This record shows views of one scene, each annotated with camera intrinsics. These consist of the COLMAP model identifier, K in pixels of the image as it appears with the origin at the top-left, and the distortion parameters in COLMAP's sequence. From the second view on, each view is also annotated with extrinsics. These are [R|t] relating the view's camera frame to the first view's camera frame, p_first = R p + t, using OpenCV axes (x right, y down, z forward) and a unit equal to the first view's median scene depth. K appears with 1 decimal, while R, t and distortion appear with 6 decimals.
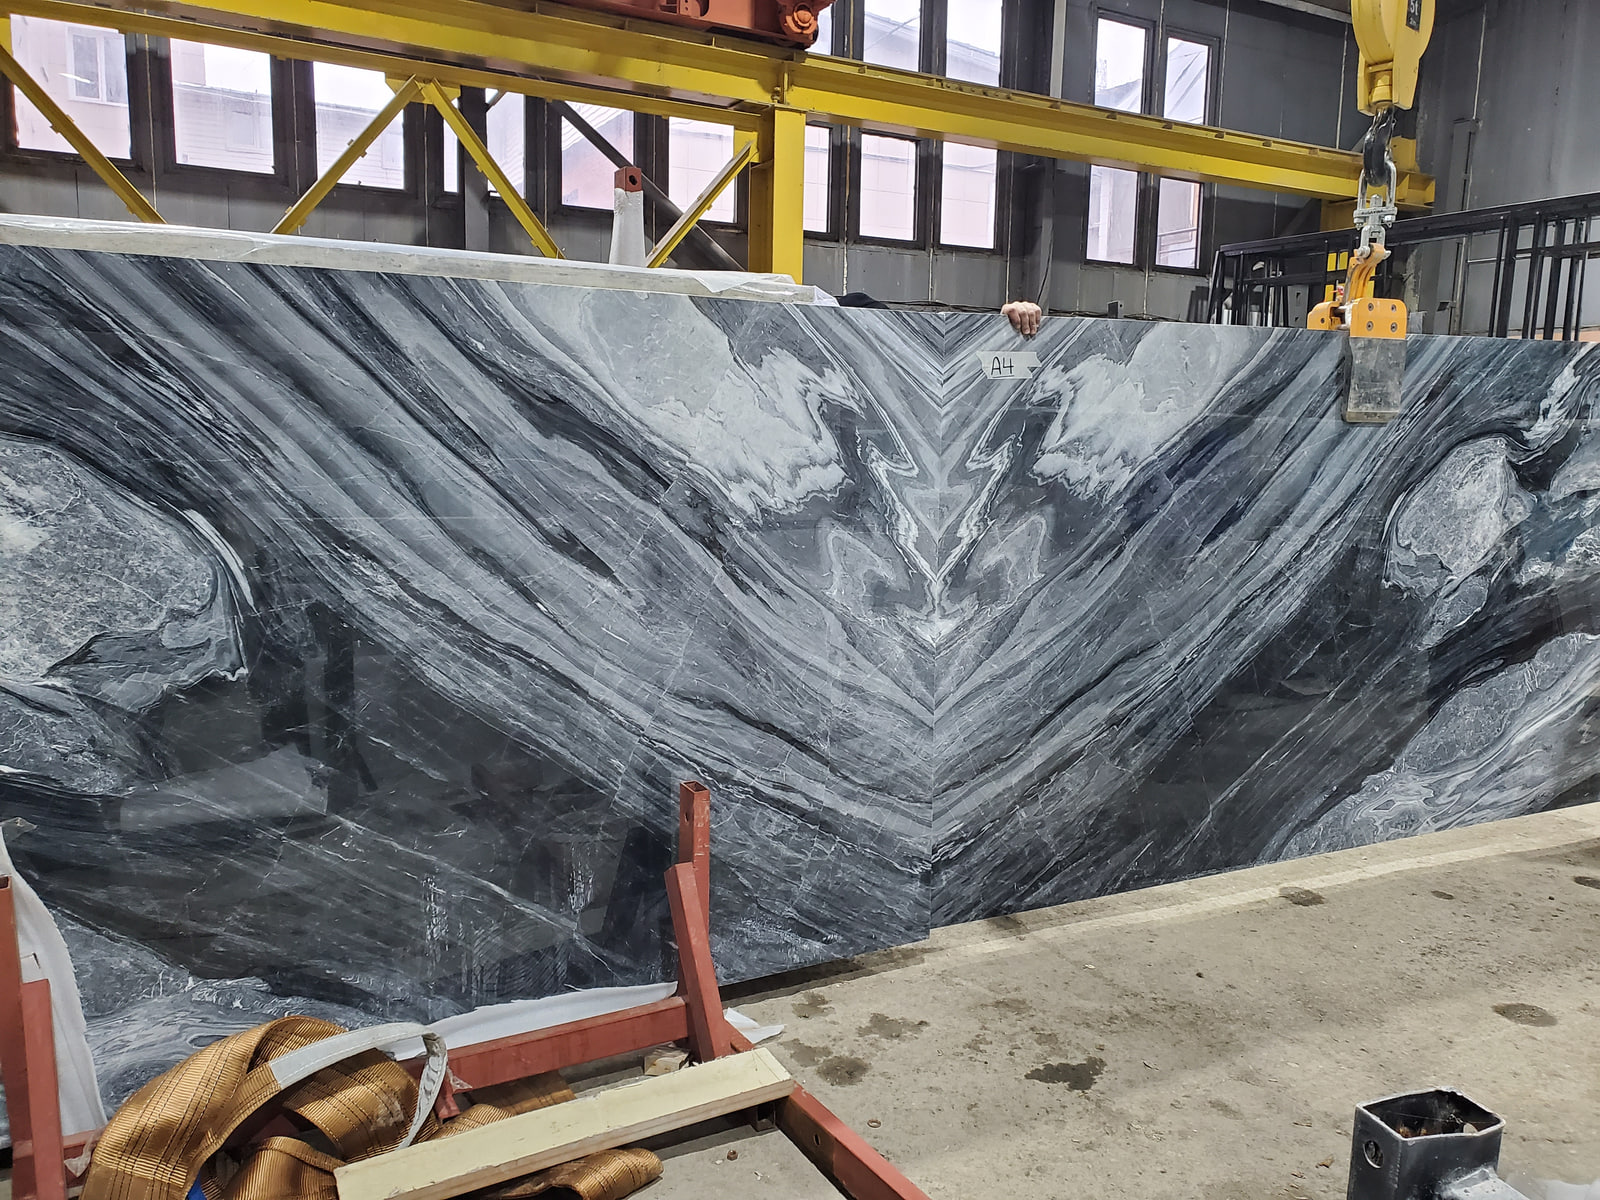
lens RADIAL K [[1250.8, 0, 809.7], [0, 1250.8, 592.1], [0, 0, 1]] dist [0.068796, -0.062270]
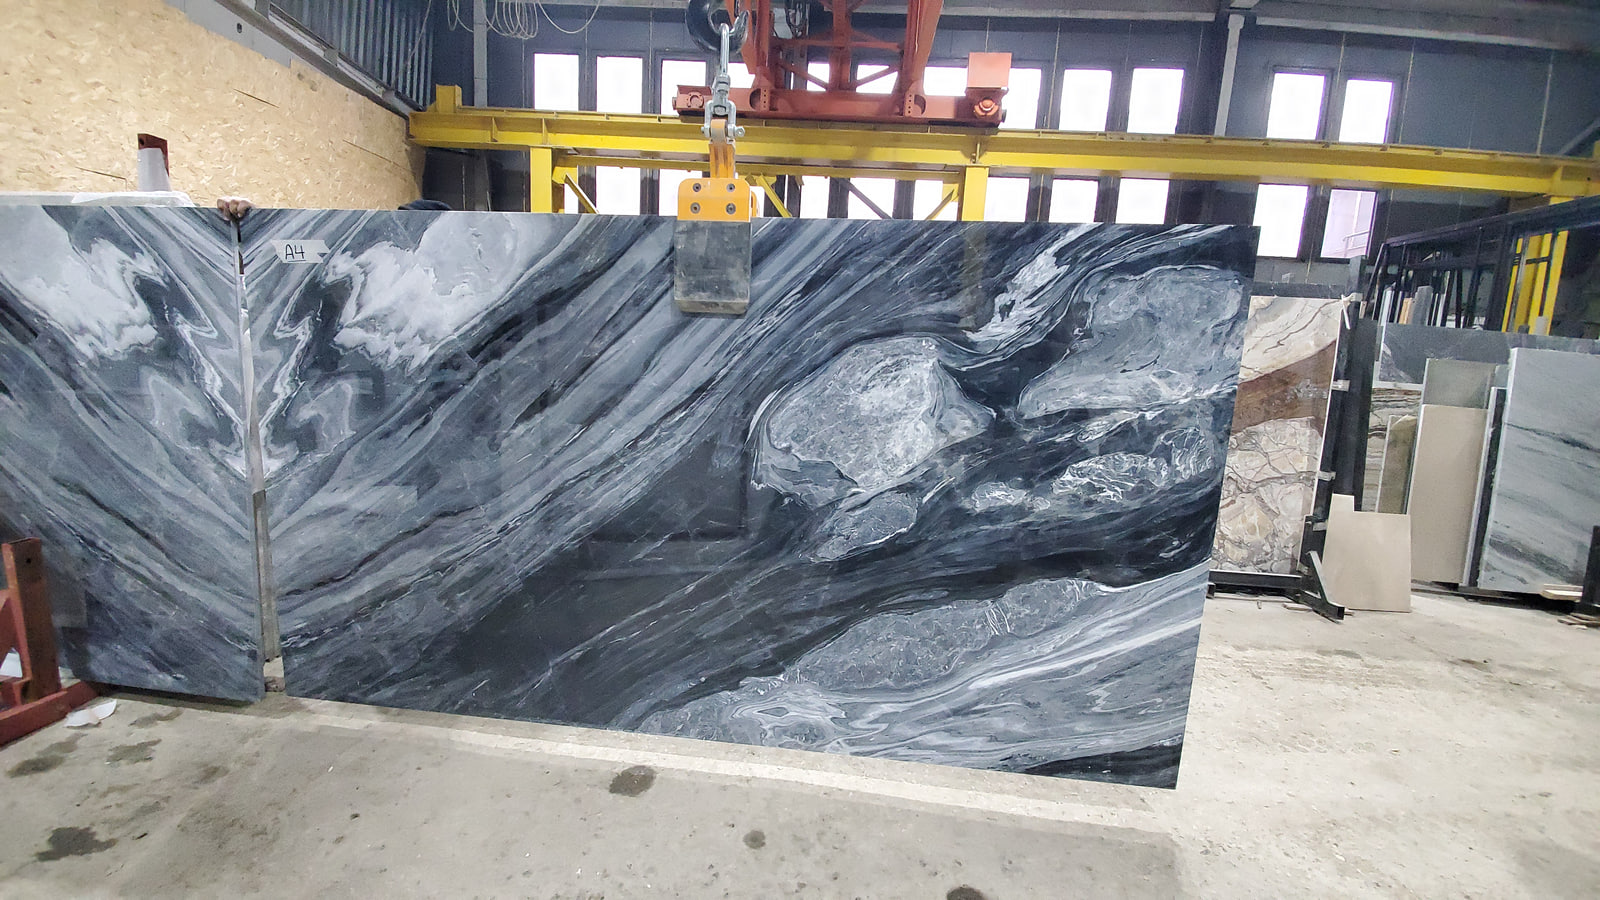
lens RADIAL K [[637.3, 0, 801.6], [0, 637.3, 458.8], [0, 0, 1]] dist [0.013420, -0.012471]
pose [[0.840733, 0.107441, -0.530682, 0.783428], [-0.109425, 0.993606, 0.027806, -0.045967], [0.530277, 0.034692, 0.847115, 0.643955]]
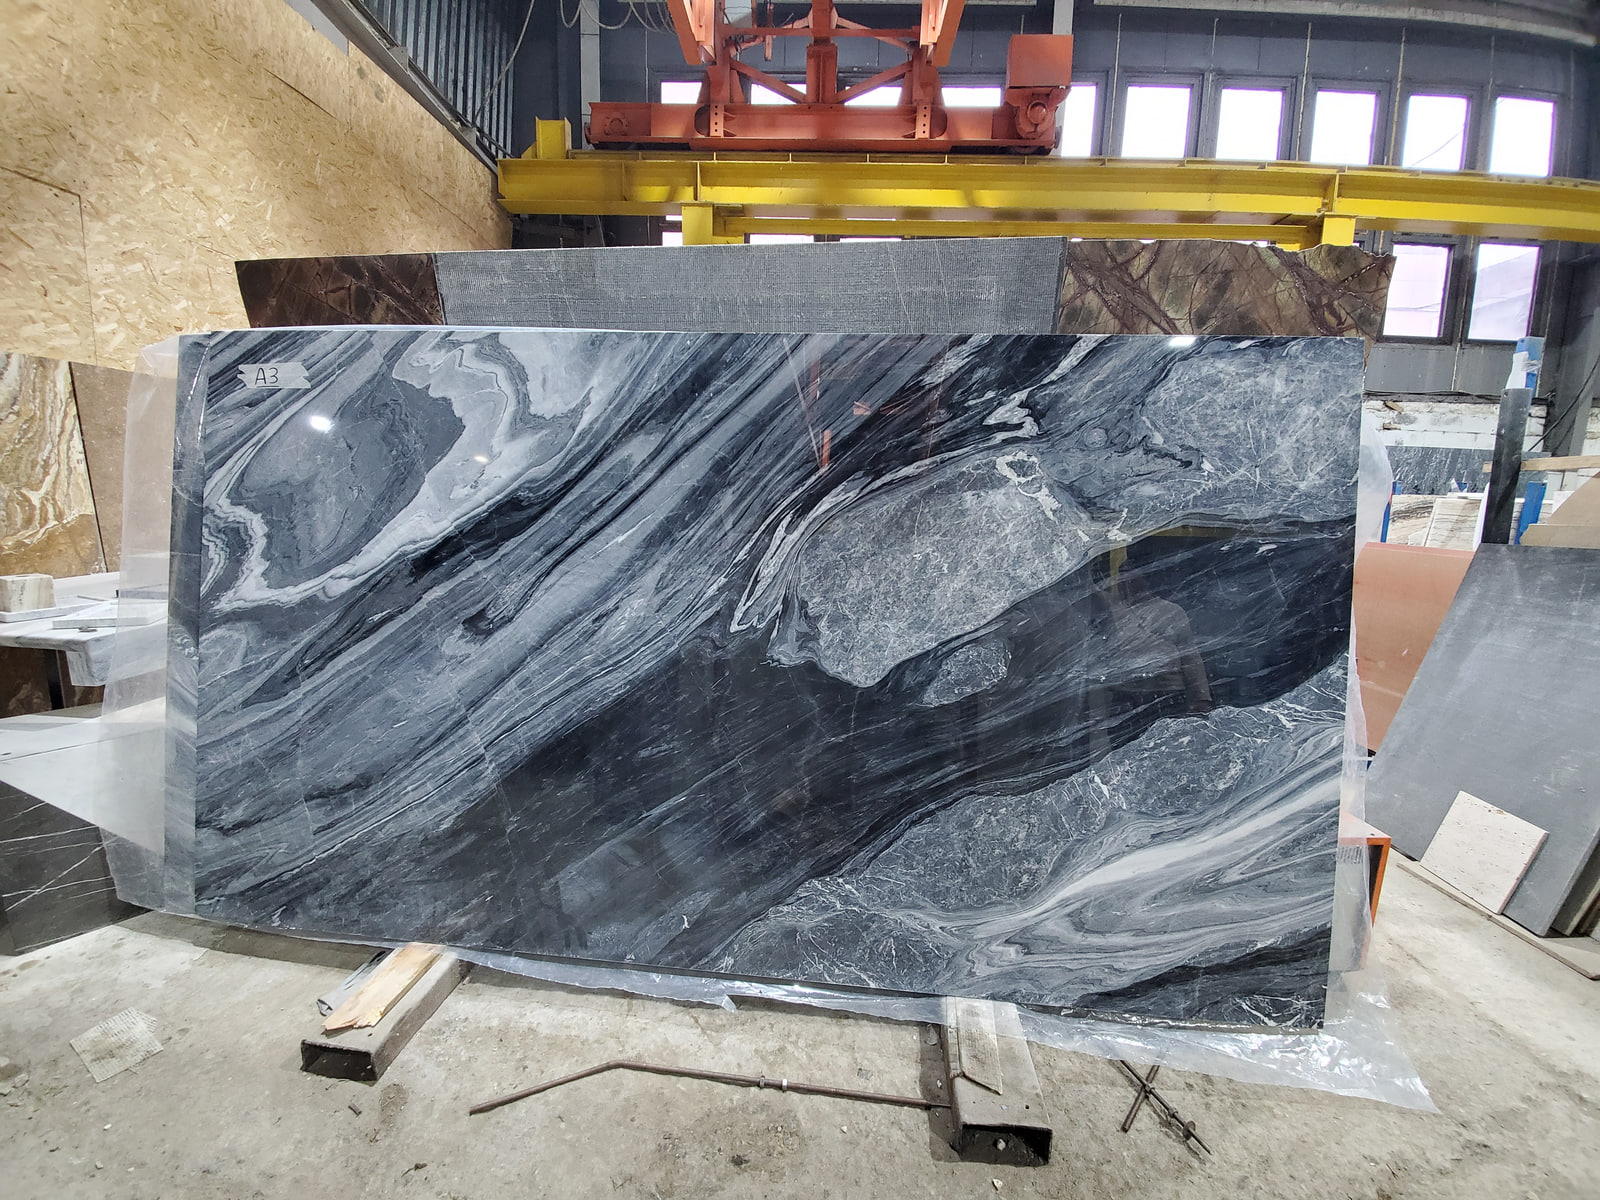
lens RADIAL K [[636.3, 0, 795.5], [0, 636.3, 615.5], [0, 0, 1]] dist [0.001612, -0.009023]
pose [[0.850284, 0.092818, -0.518075, -0.303315], [-0.077660, 0.995678, 0.050925, -0.084098], [0.520563, -0.003067, 0.853818, 0.860451]]
